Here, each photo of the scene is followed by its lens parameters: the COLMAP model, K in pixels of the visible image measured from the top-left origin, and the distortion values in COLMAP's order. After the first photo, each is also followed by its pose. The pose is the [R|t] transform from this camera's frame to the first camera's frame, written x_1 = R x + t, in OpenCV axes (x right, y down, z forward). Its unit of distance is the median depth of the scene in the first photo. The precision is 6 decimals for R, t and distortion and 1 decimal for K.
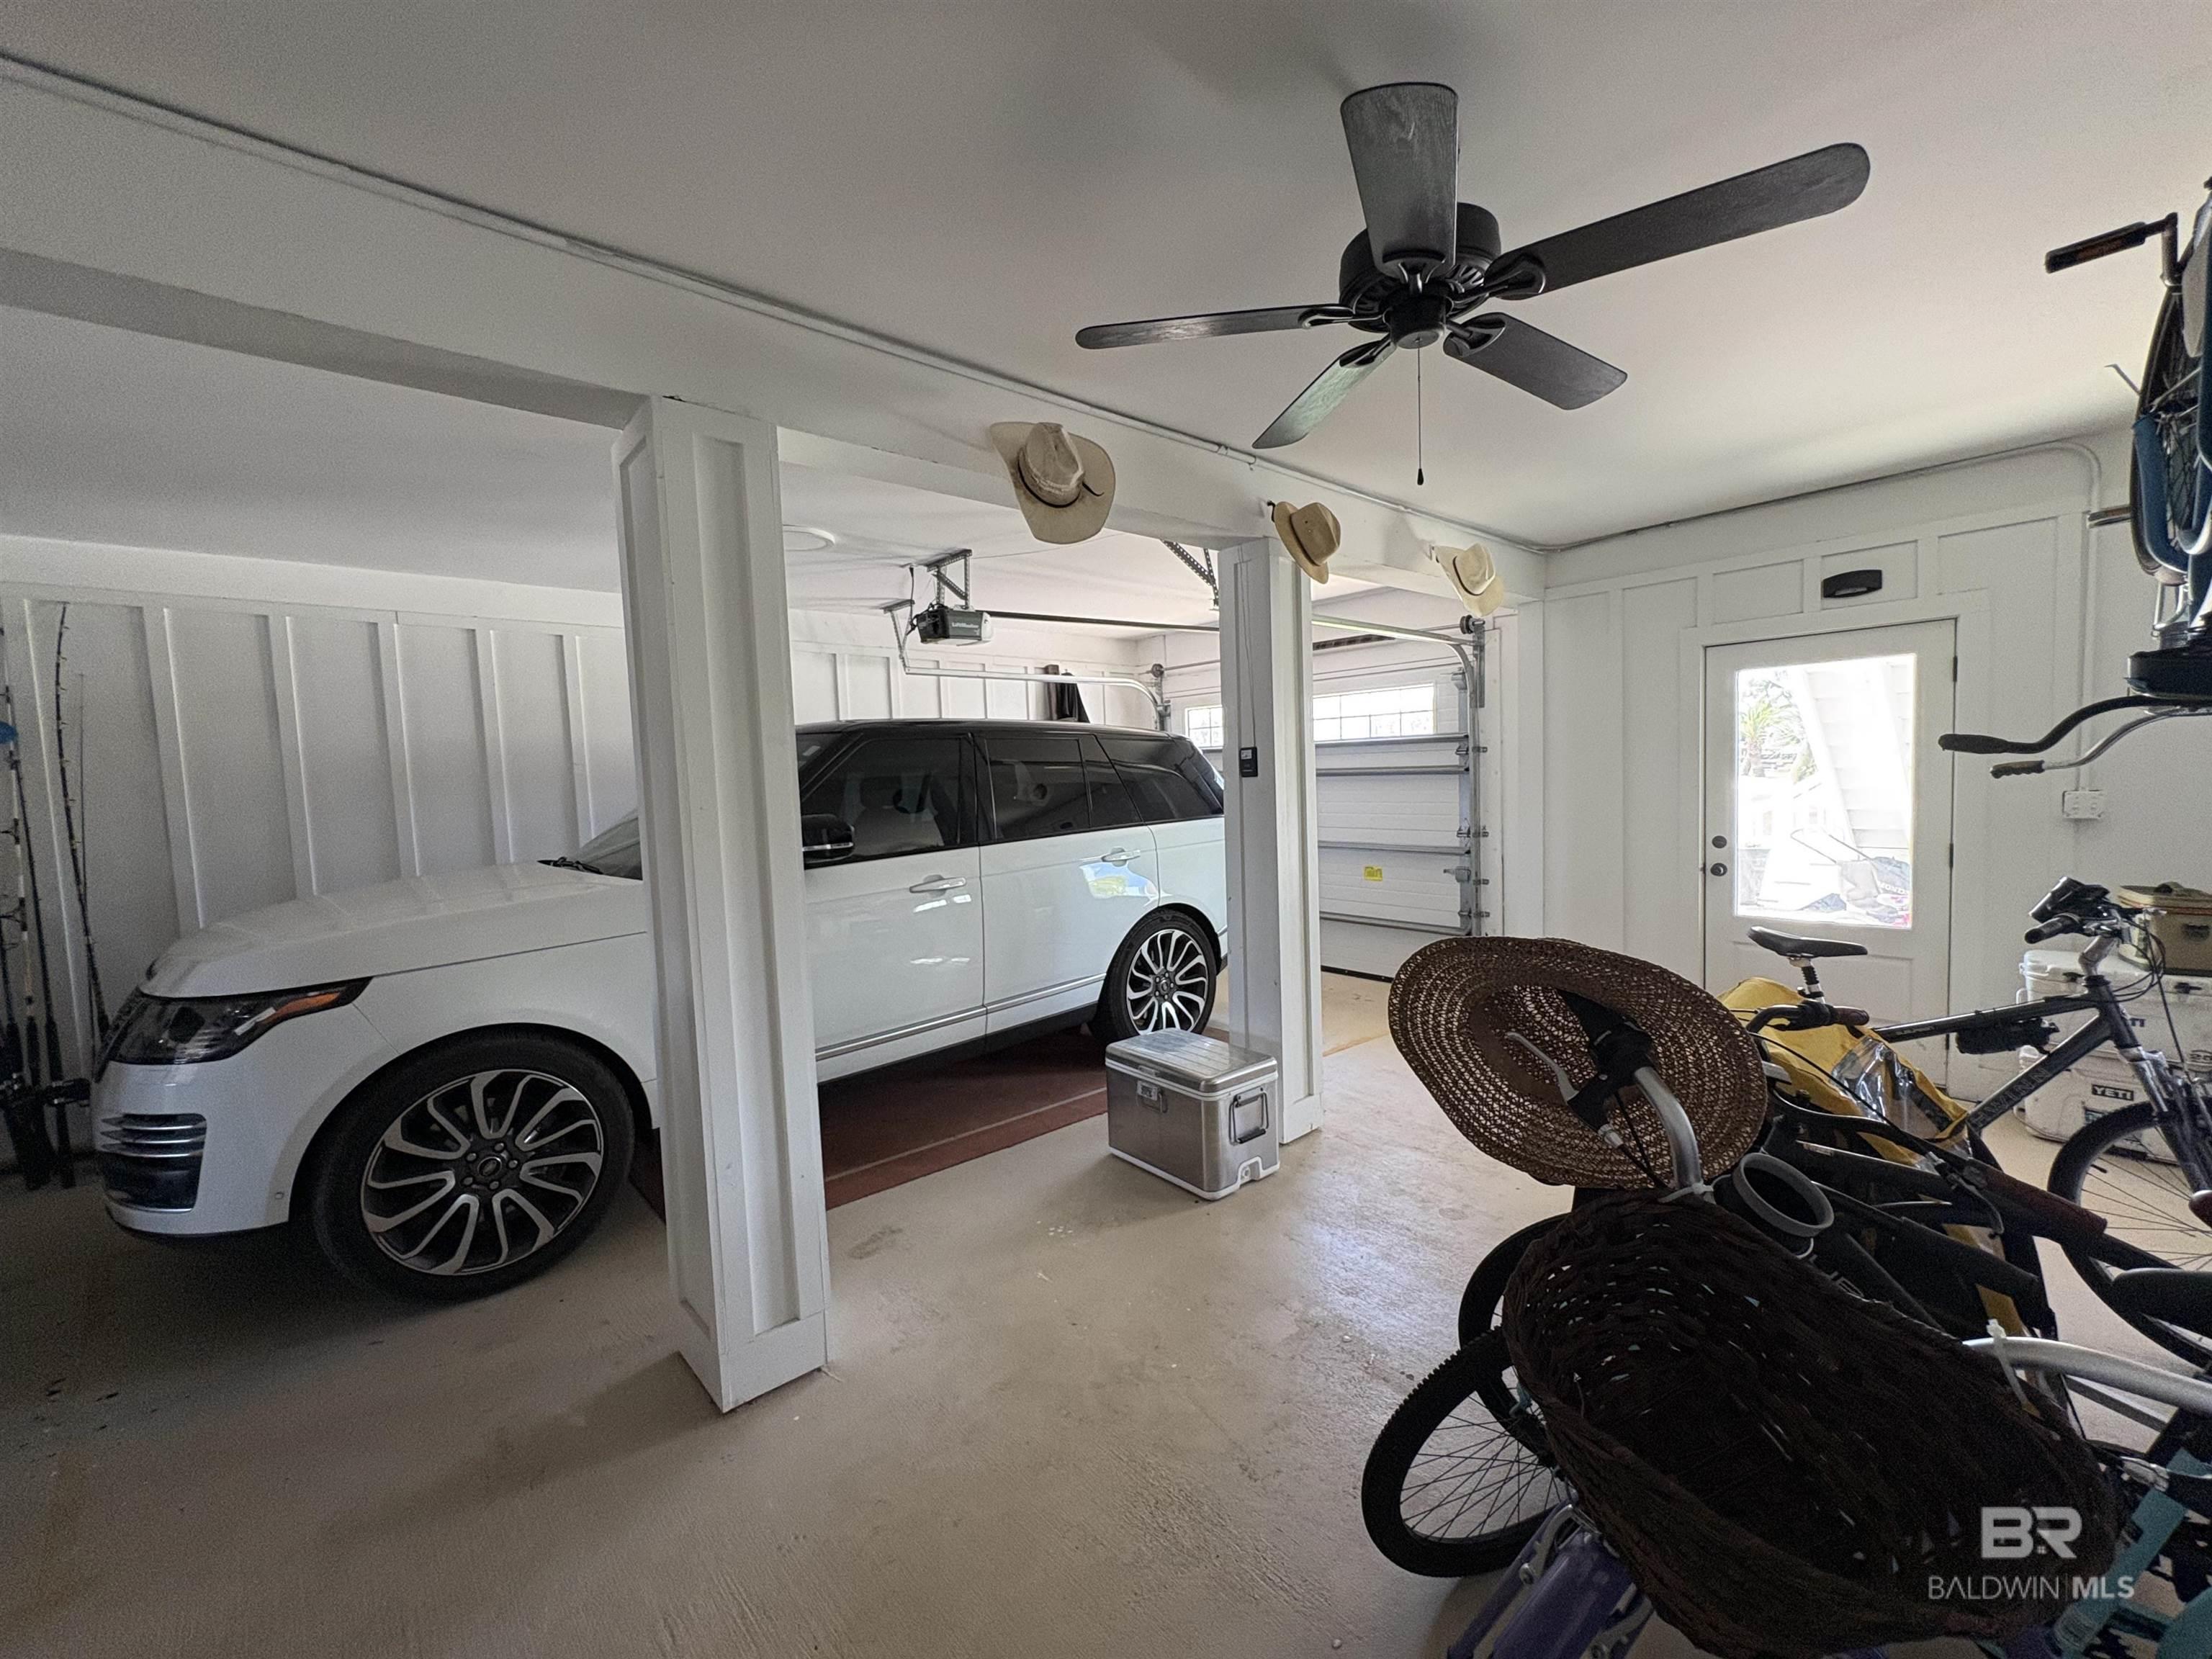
lens RADIAL K [[887.0, 0, 1104.8], [0, 887.0, 830.0], [0, 0, 1]] dist [-0.001874, 0.000046]
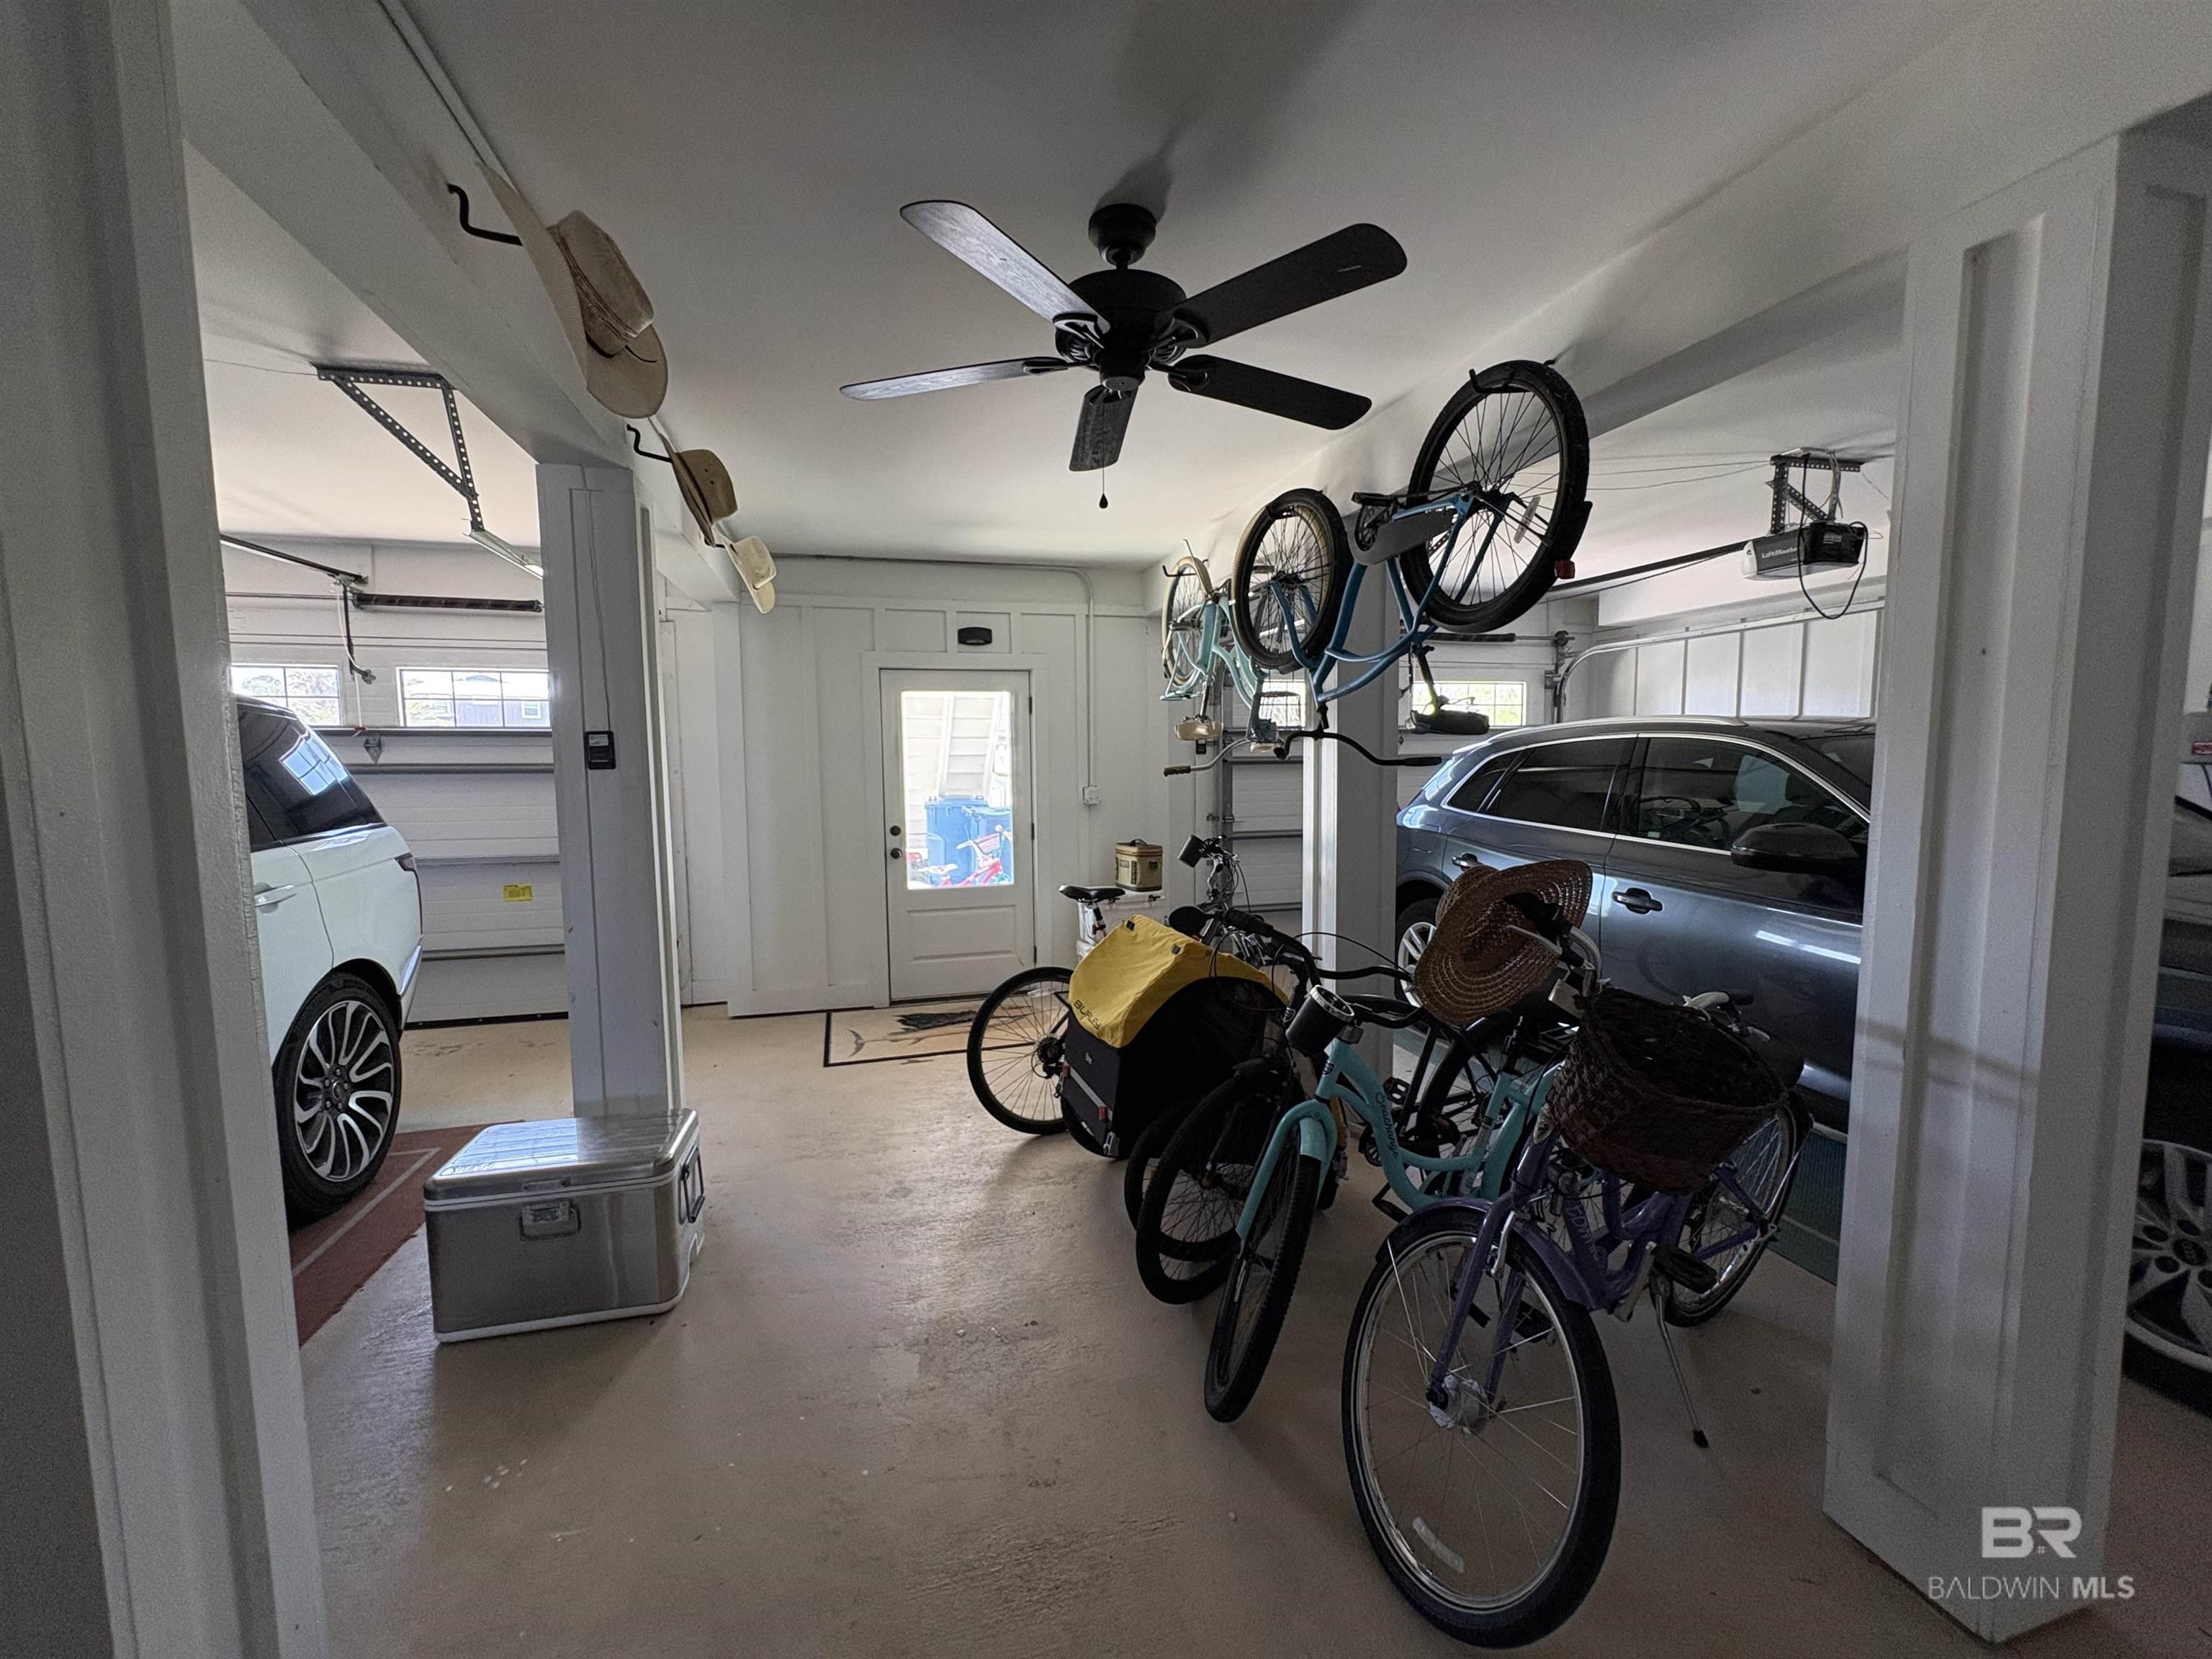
lens RADIAL K [[887.0, 0, 1099.5], [0, 887.0, 834.0], [0, 0, 1]] dist [-0.001874, 0.000046]
pose [[0.434872, -0.046700, 0.899281, -0.279529], [0.048144, 0.998432, 0.028567, -0.003514], [-0.899205, 0.030872, 0.436438, 0.215612]]
